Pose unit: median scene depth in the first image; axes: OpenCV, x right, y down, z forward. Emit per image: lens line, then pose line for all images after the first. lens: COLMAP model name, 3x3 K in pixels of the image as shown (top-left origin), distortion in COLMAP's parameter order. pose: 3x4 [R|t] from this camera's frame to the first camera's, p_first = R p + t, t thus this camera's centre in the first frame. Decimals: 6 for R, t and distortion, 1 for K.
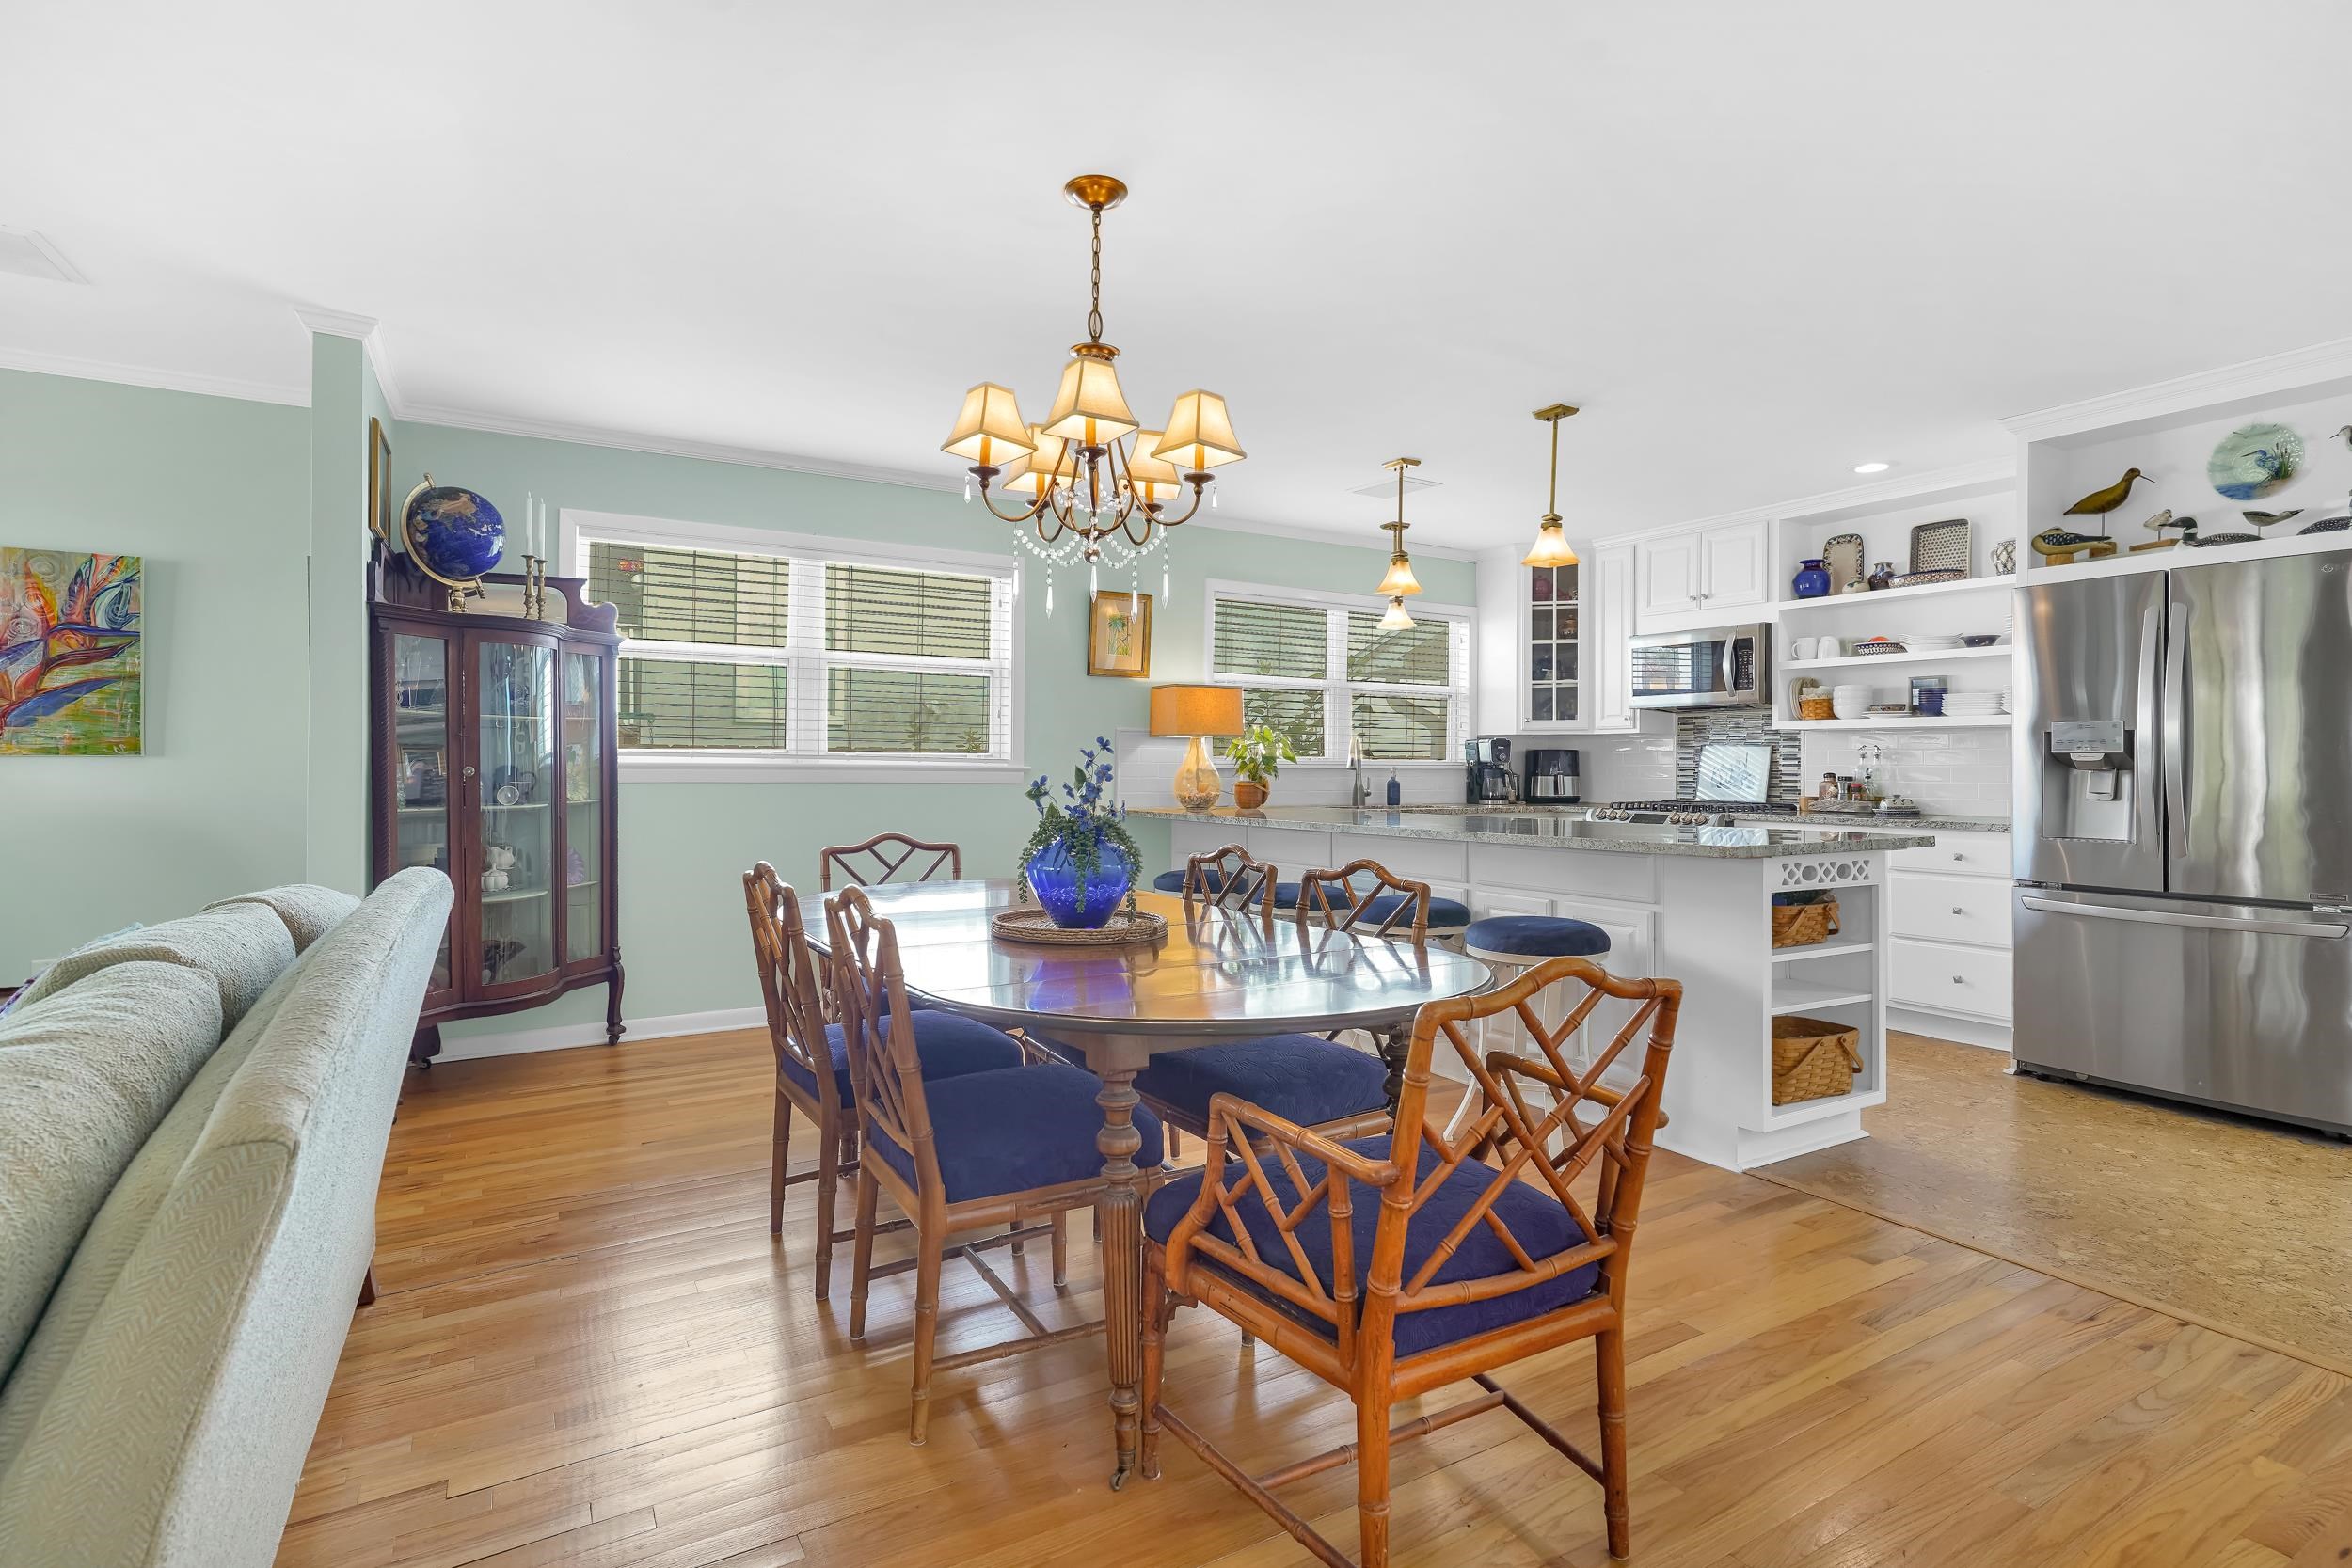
lens RADIAL K [[1143.7, 0, 1177.4], [0, 1143.7, 765.0], [0, 0, 1]] dist [-0.003954, 0.003570]
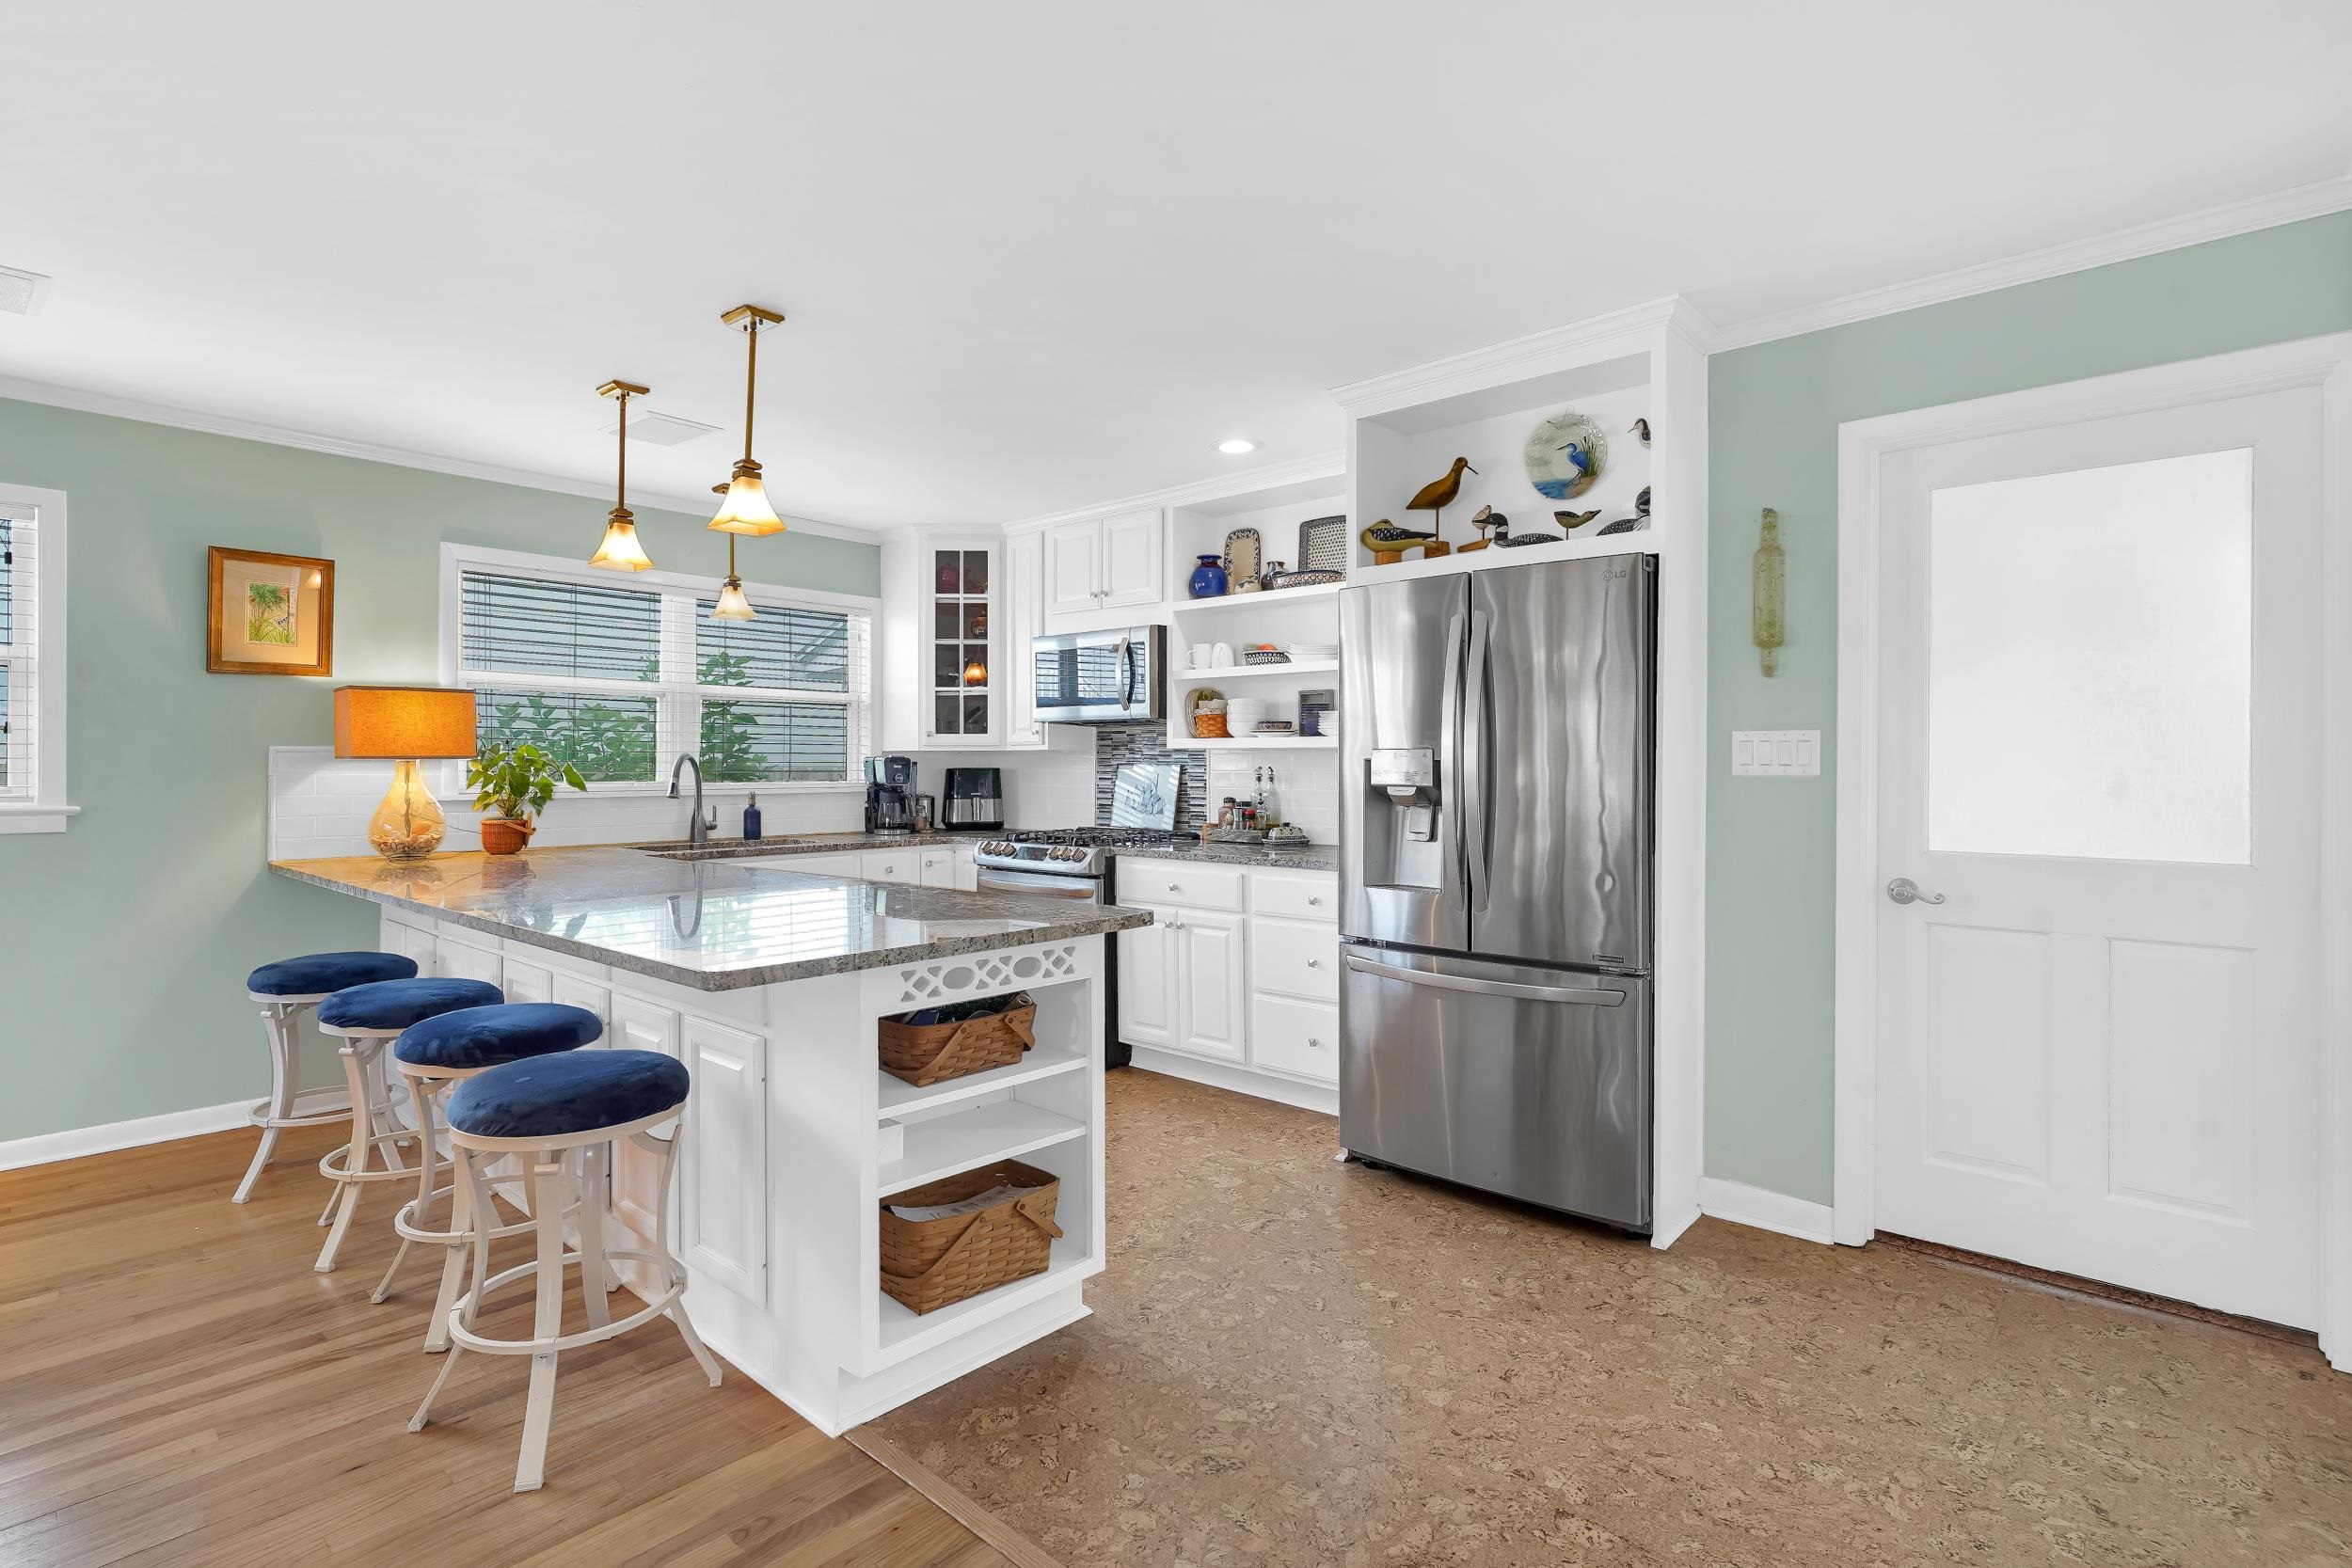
lens RADIAL K [[1143.7, 0, 1177.5], [0, 1143.7, 766.5], [0, 0, 1]] dist [-0.003954, 0.003570]
pose [[0.953631, -0.005685, 0.300925, 0.275269], [0.005161, 0.999983, 0.002536, -0.020065], [-0.300935, -0.000865, 0.953644, 0.174228]]
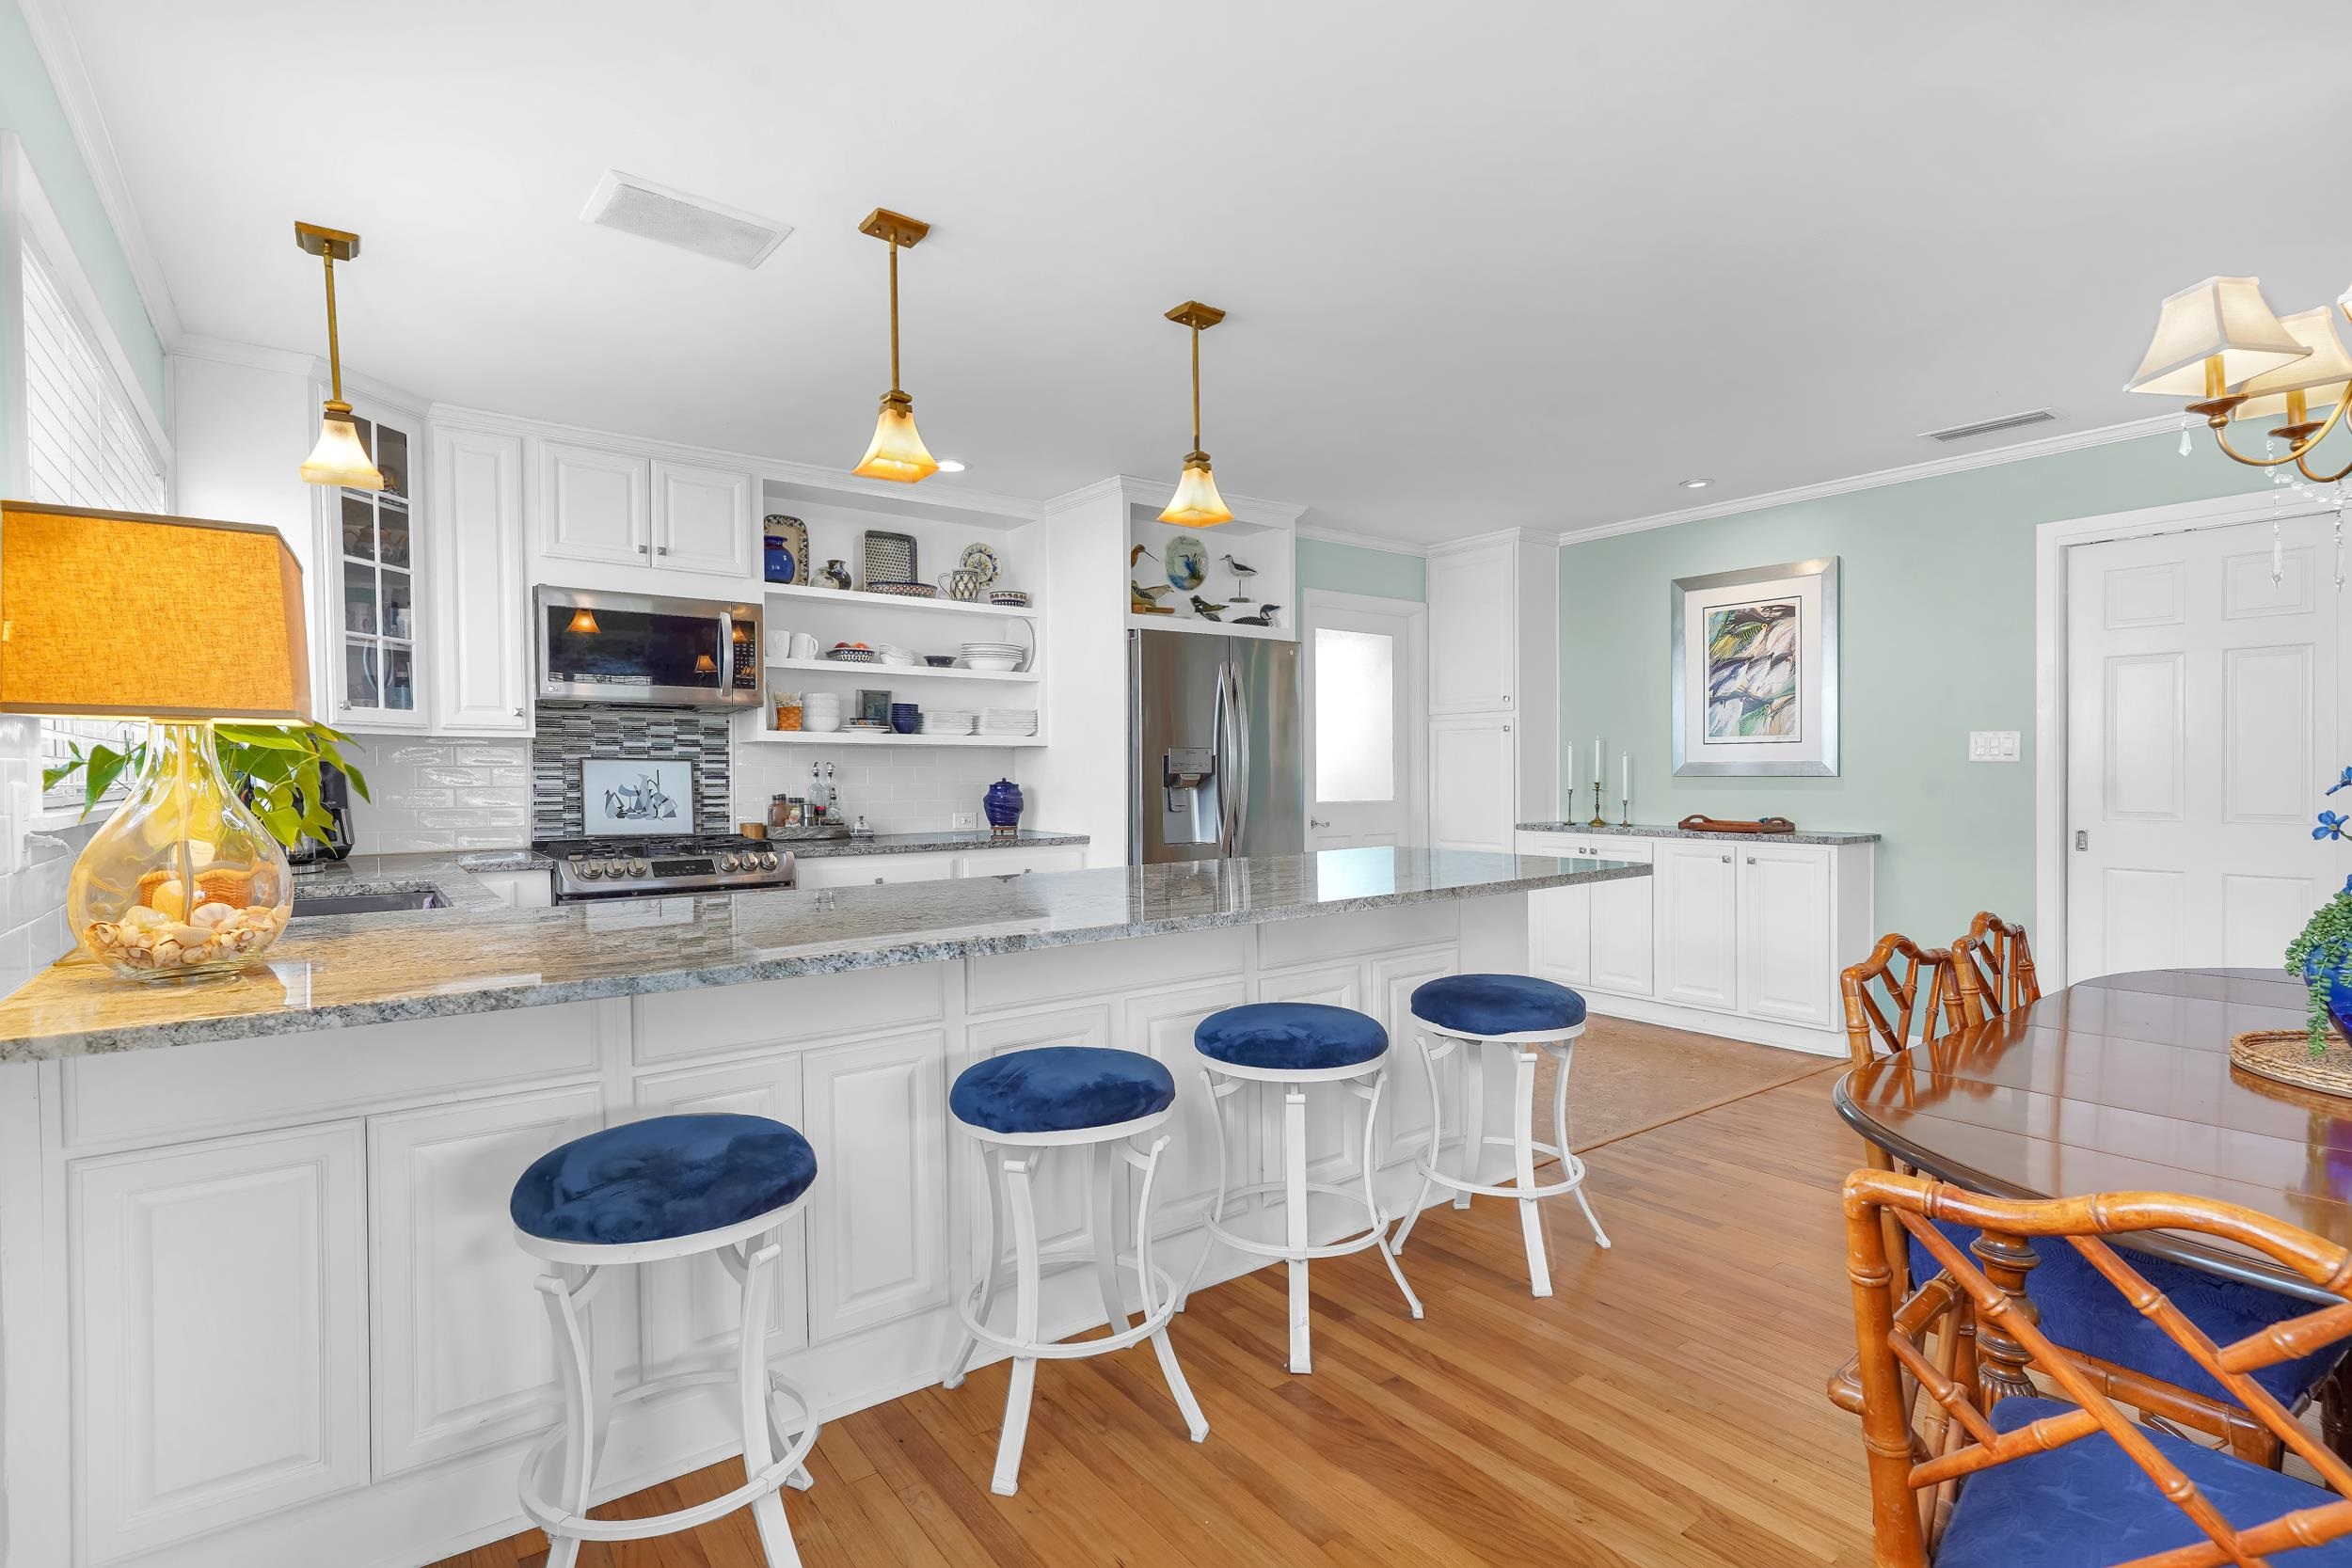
lens RADIAL K [[1143.7, 0, 1172.7], [0, 1143.7, 779.4], [0, 0, 1]] dist [-0.003954, 0.003570]
pose [[-0.104659, -0.010666, 0.994451, -0.307200], [0.000731, 0.999941, 0.010802, -0.013470], [-0.994508, 0.001857, -0.104645, 0.826829]]
